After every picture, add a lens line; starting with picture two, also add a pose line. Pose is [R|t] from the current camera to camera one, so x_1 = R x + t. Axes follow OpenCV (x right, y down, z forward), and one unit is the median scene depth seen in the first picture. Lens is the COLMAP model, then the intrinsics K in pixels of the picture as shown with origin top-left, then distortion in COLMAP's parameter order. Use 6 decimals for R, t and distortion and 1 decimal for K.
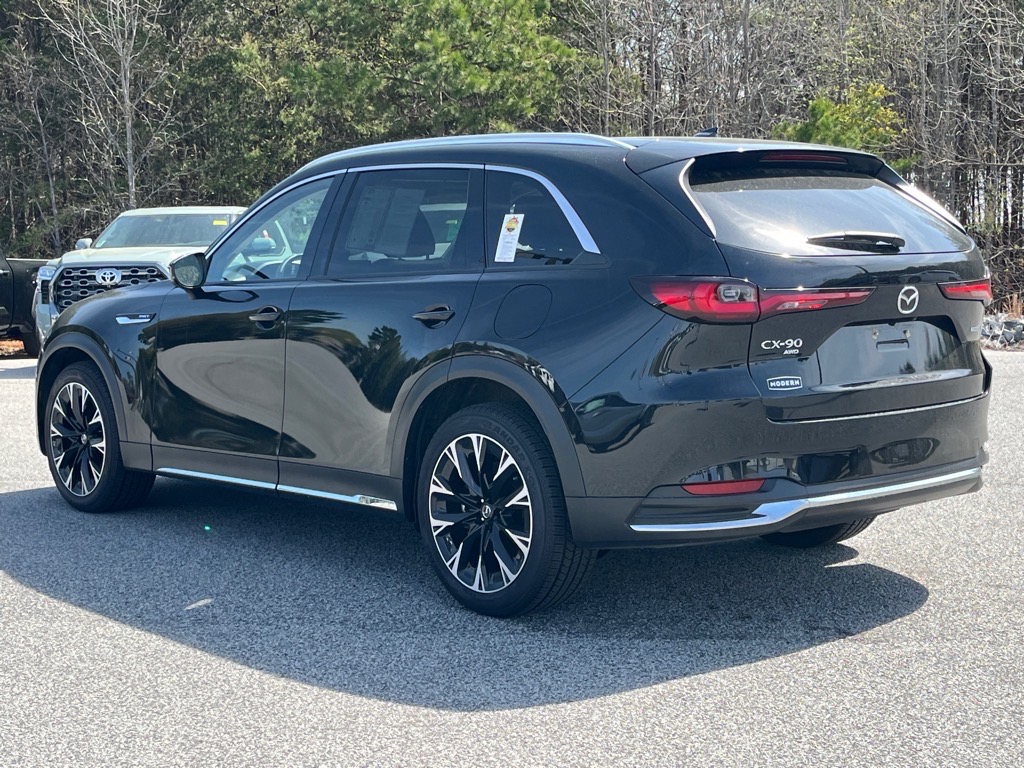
lens RADIAL K [[1568.6, 0, 511.1], [0, 1568.6, 383.0], [0, 0, 1]] dist [0.129162, 0.000000]
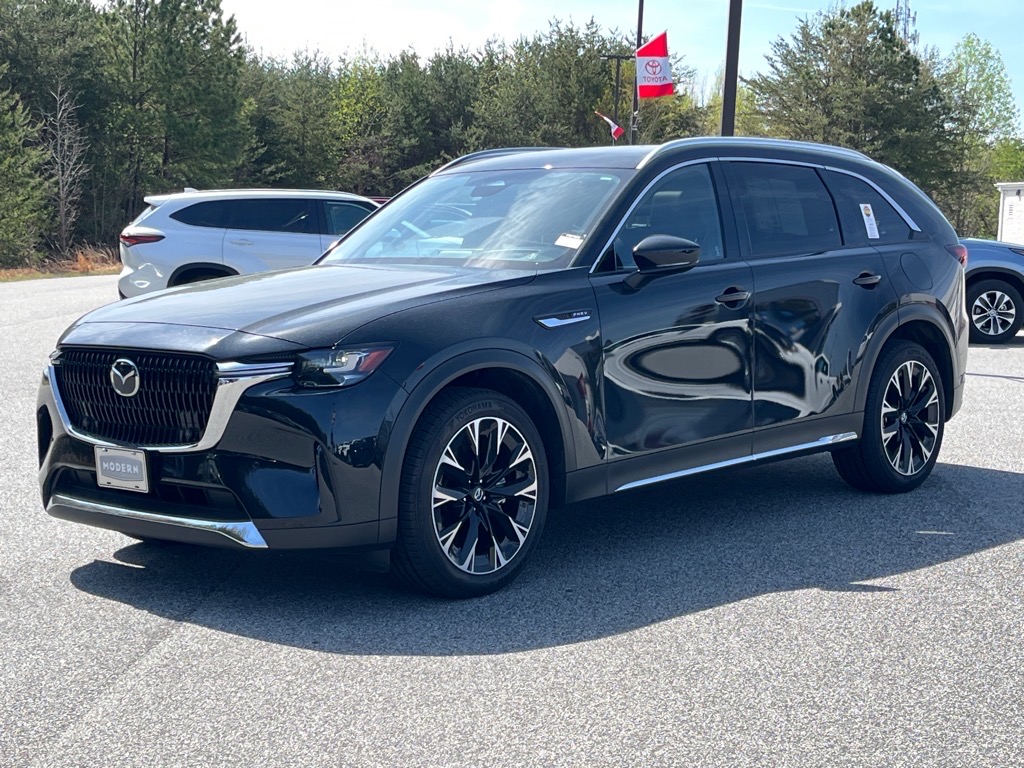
lens RADIAL K [[1697.3, 0, 513.3], [0, 1697.3, 383.1], [0, 0, 1]] dist [0.069950, 0.000000]
pose [[-0.113992, -0.070204, 0.990998, -1.446561], [0.108401, 0.990666, 0.082649, -0.108603], [-0.987550, 0.116847, -0.105317, 1.474939]]
